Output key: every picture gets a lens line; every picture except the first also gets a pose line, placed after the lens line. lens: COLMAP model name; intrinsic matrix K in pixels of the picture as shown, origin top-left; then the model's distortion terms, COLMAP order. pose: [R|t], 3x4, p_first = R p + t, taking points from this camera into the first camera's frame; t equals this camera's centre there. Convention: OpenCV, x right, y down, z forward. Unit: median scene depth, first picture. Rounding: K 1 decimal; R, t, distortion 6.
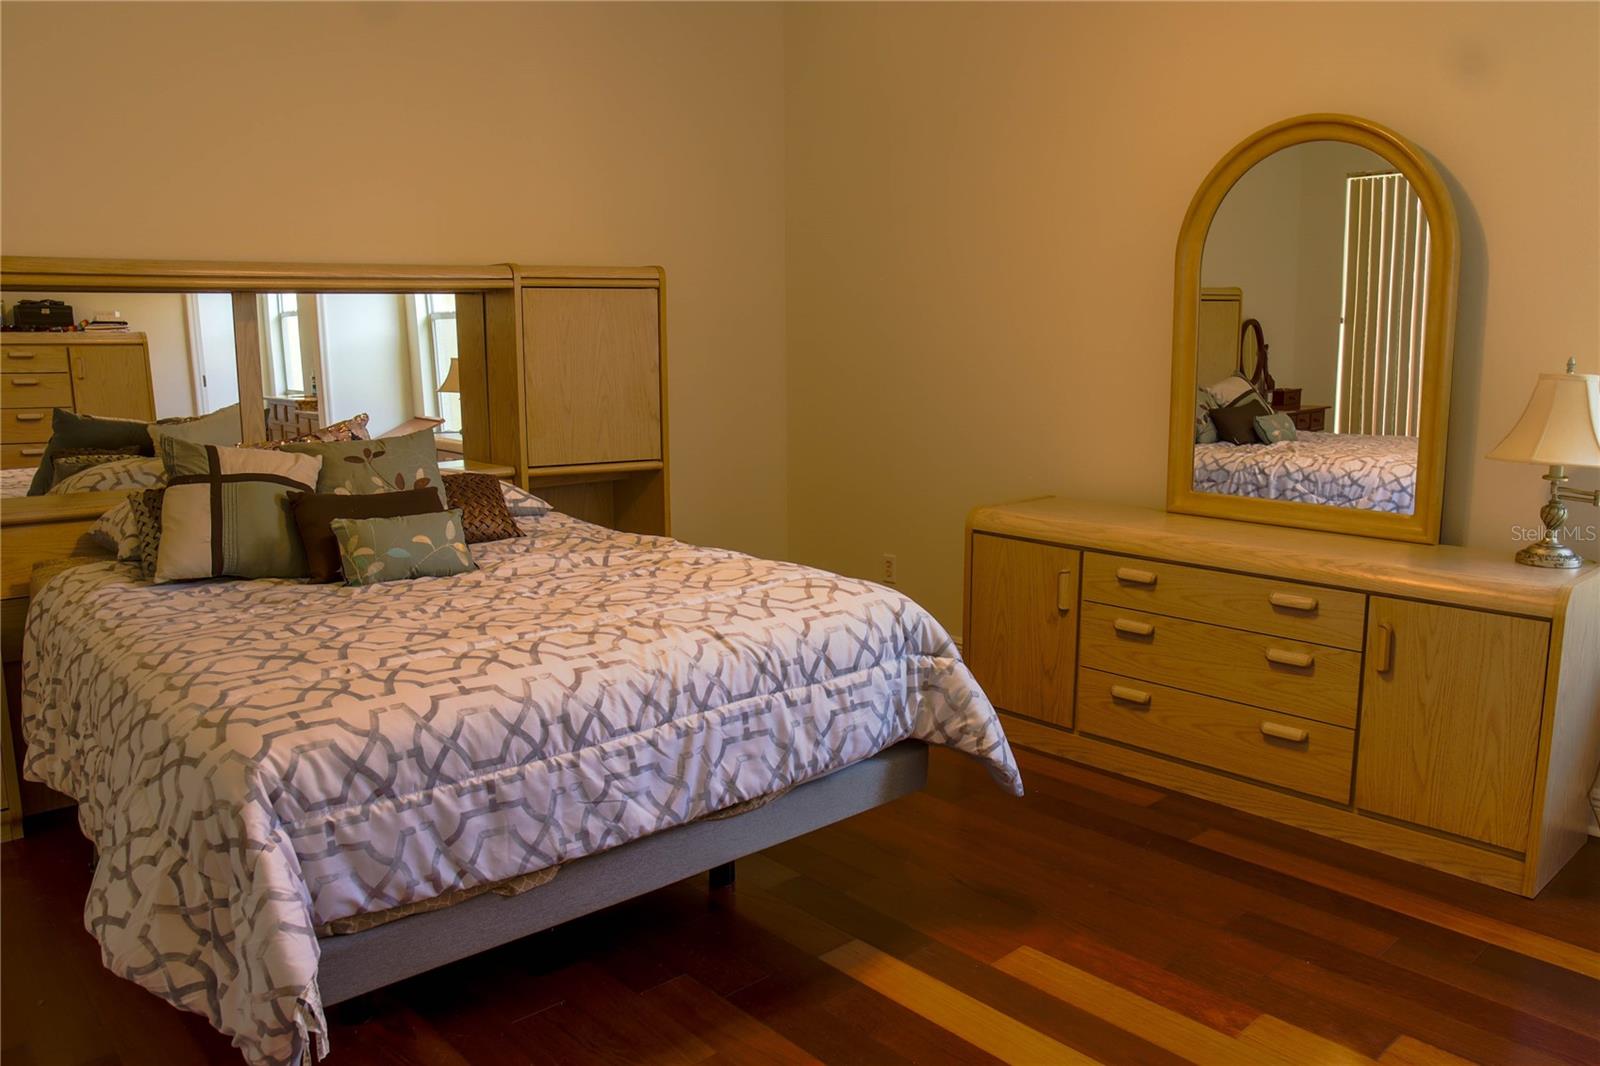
lens RADIAL K [[1199.4, 0, 809.0], [0, 1199.4, 530.9], [0, 0, 1]] dist [-0.113102, 0.081011]
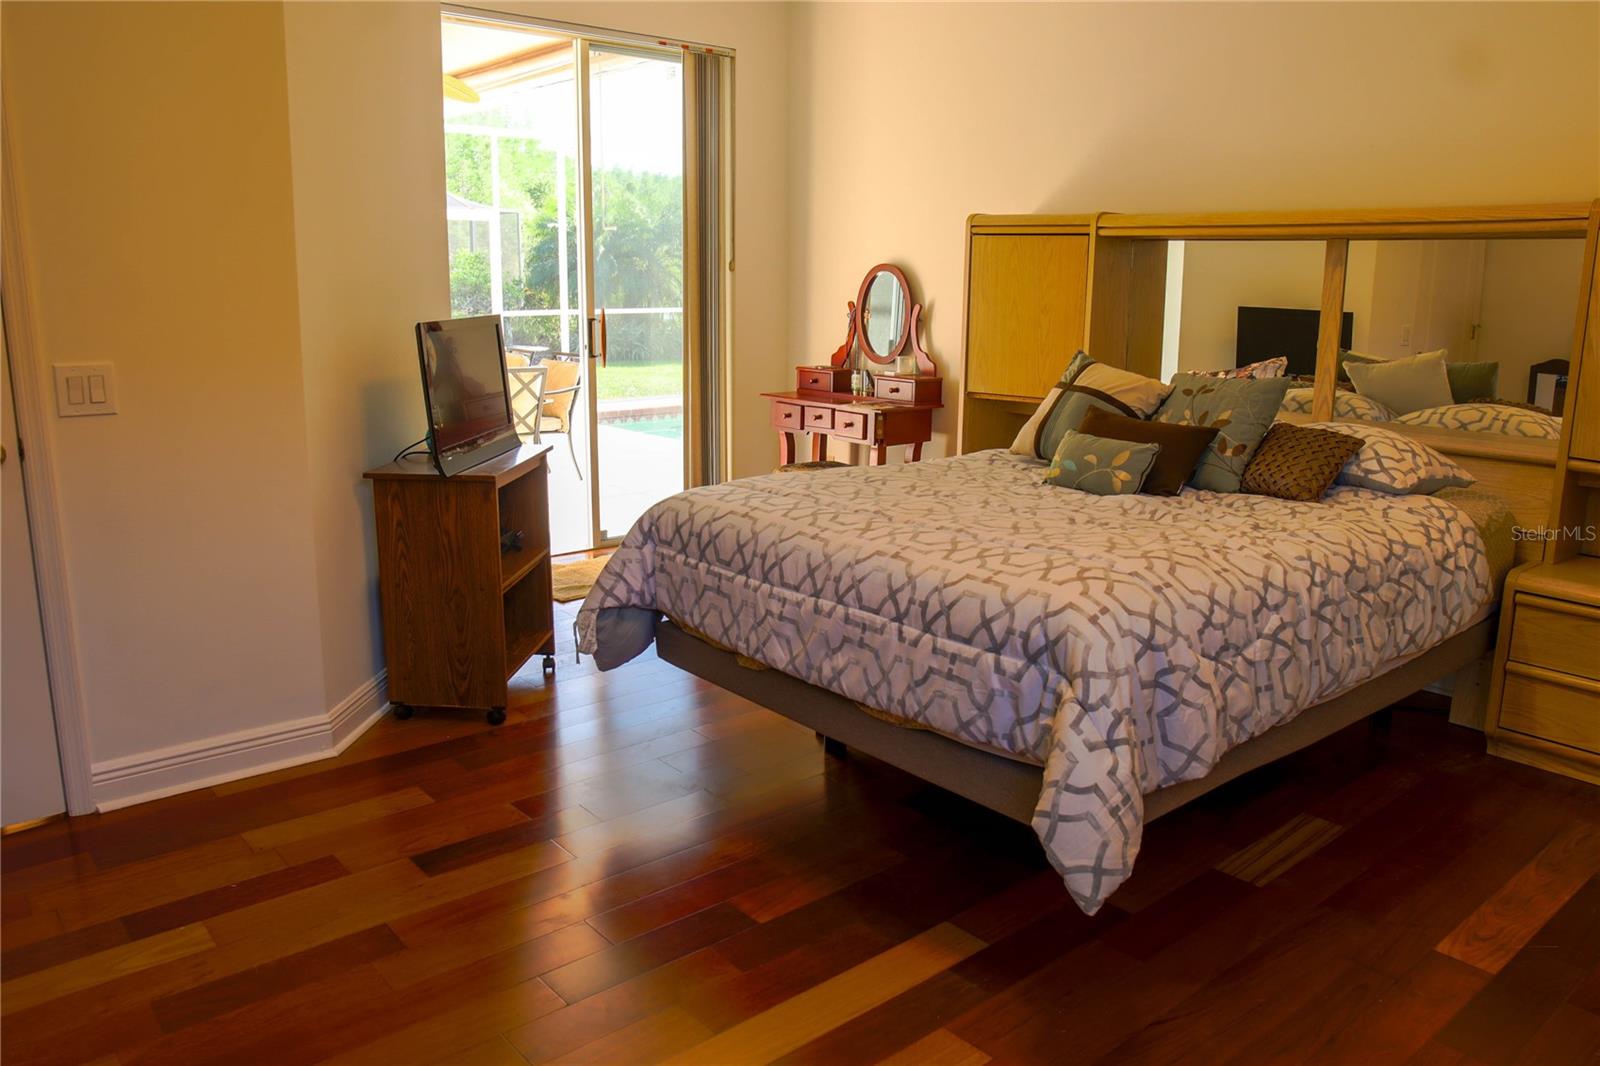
lens RADIAL K [[1199.4, 0, 809.0], [0, 1199.4, 530.9], [0, 0, 1]] dist [-0.113102, 0.081011]
pose [[-0.012336, 0.223284, -0.974675, 0.965567], [-0.181608, 0.958038, 0.221771, -0.157851], [0.983294, 0.179744, 0.028731, 0.867559]]
